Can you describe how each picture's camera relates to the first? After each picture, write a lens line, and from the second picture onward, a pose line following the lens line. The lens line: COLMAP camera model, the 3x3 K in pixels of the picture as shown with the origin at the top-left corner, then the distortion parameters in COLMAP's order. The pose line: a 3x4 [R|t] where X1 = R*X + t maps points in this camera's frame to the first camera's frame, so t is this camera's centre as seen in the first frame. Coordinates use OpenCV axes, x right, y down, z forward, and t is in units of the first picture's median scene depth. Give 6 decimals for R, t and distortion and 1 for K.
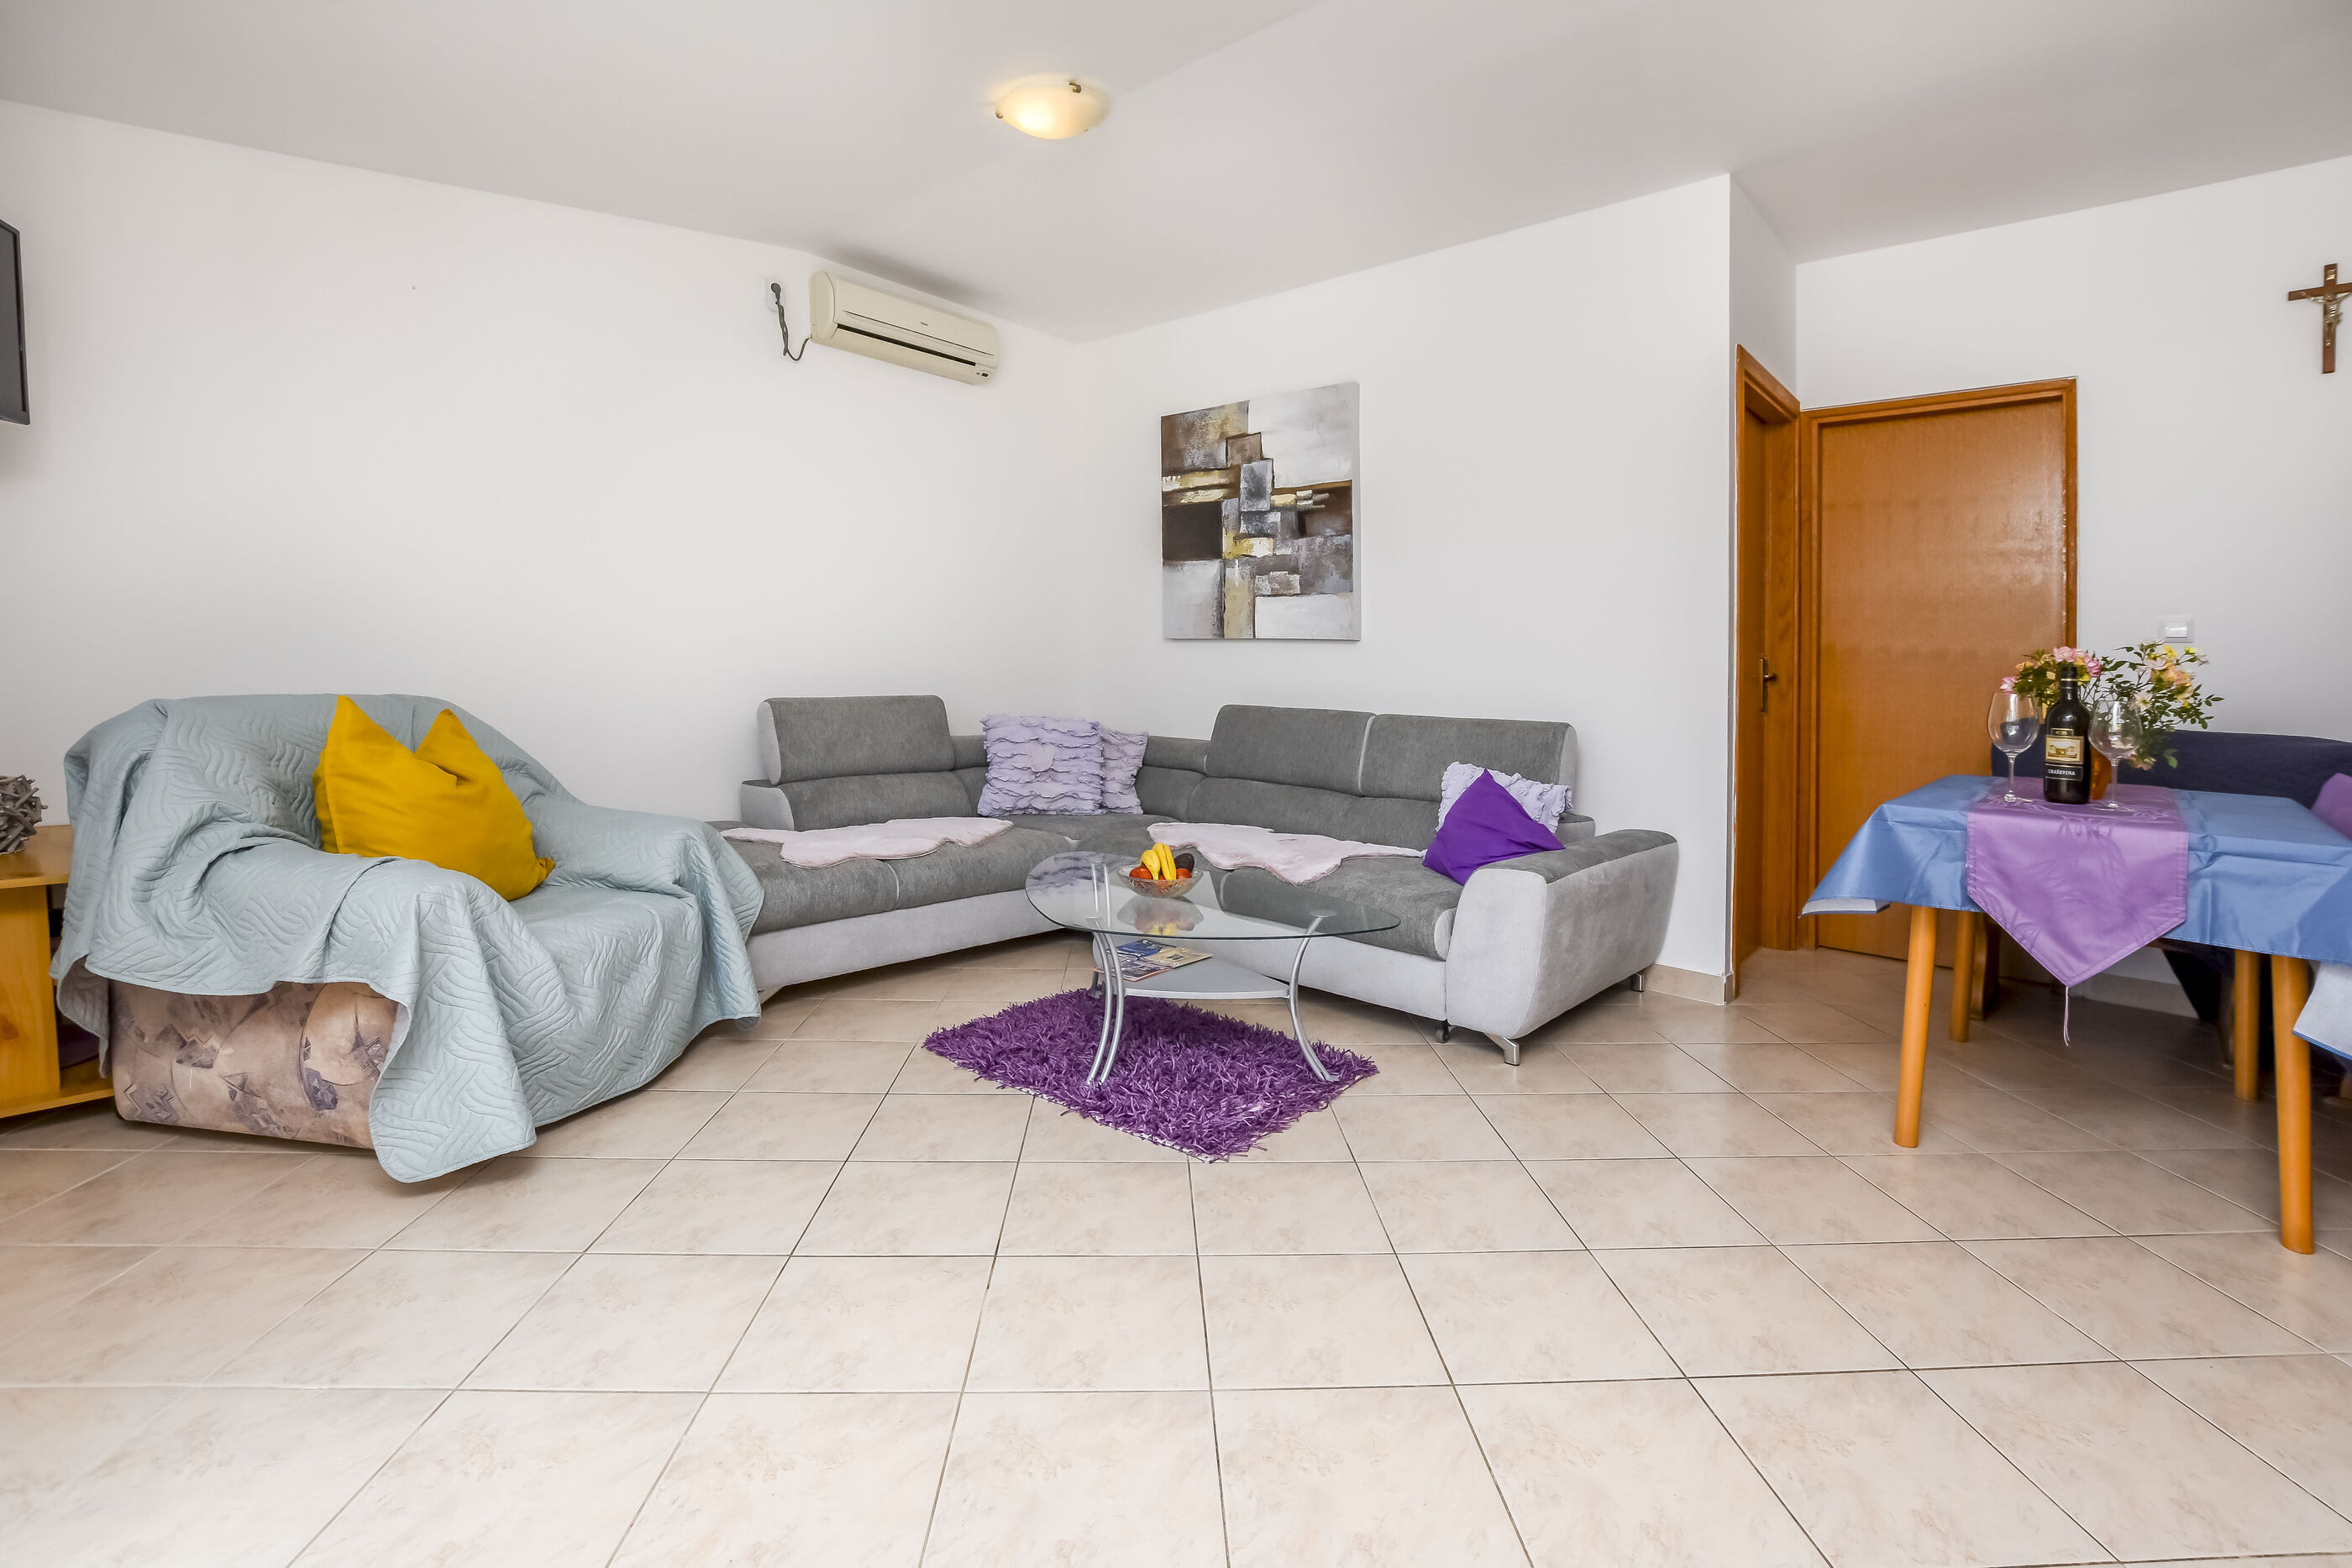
lens RADIAL K [[1049.4, 0, 1185.4], [0, 1049.4, 655.2], [0, 0, 1]] dist [-0.024065, -0.000353]
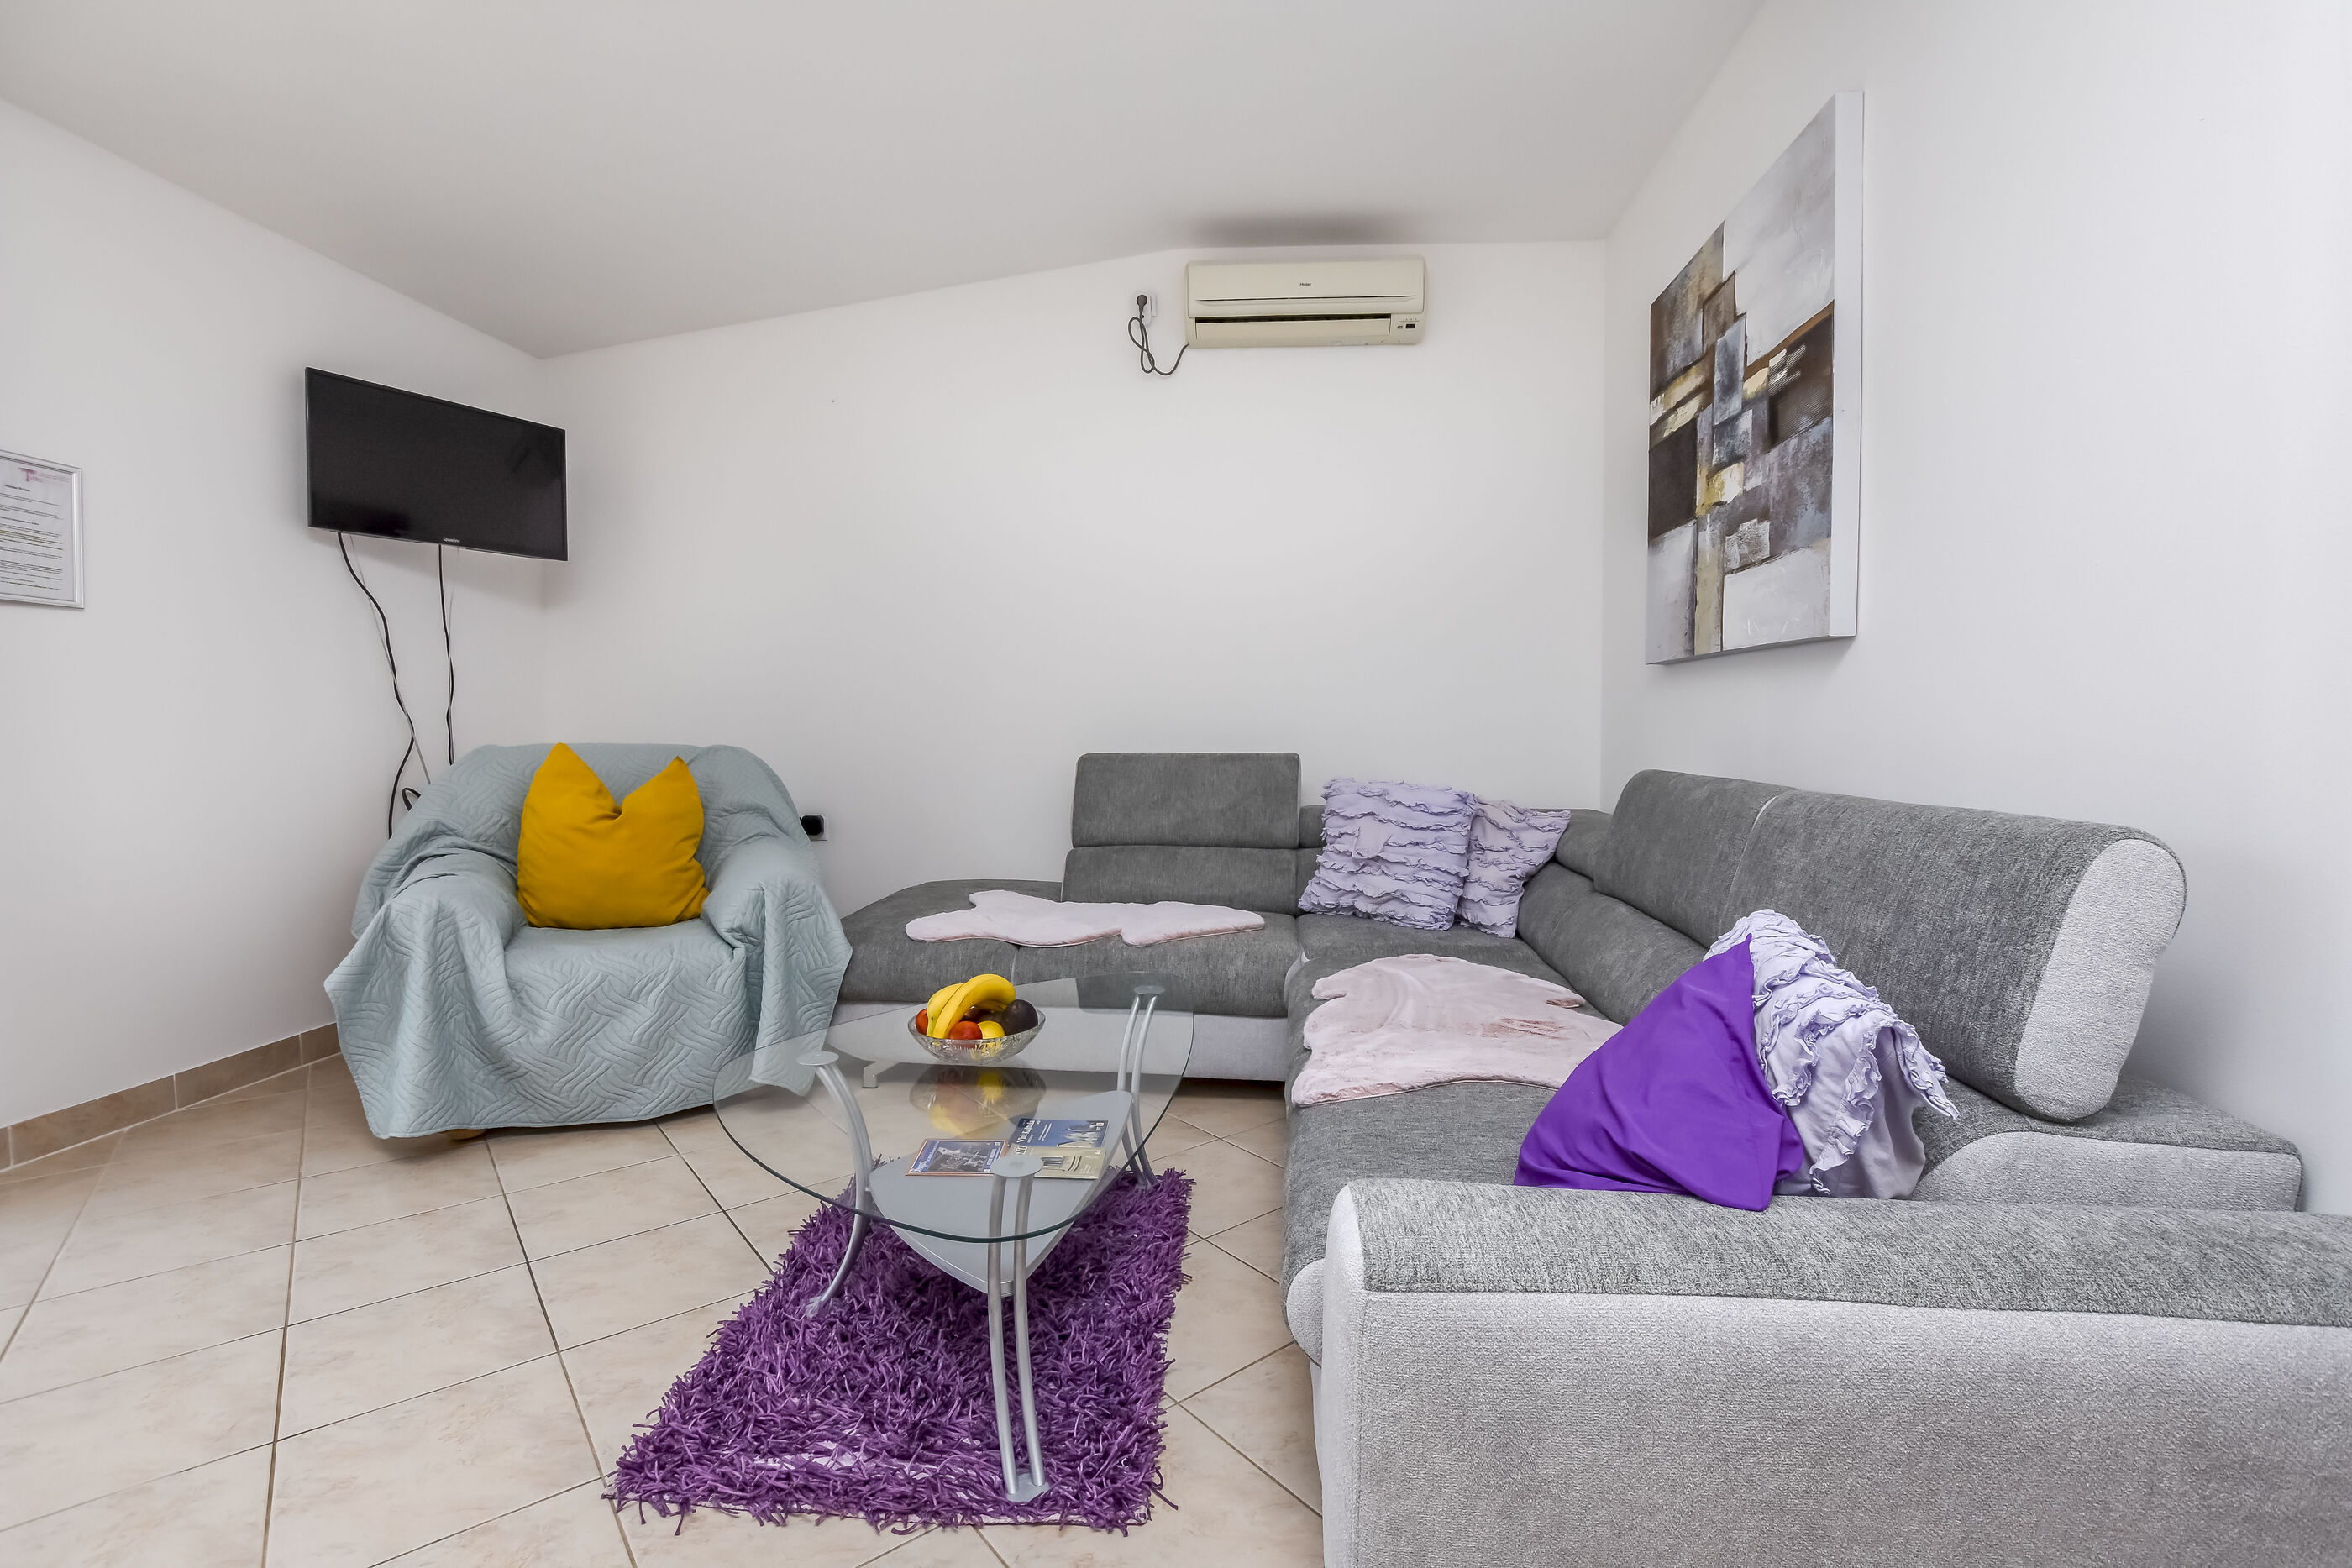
lens RADIAL K [[1076.0, 0, 1181.8], [0, 1076.0, 748.4], [0, 0, 1]] dist [-0.001268, -0.000133]
pose [[0.601777, -0.002548, -0.798660, 0.365261], [0.016222, 0.999828, 0.009033, 0.026771], [0.798499, -0.018391, 0.601715, 0.456864]]
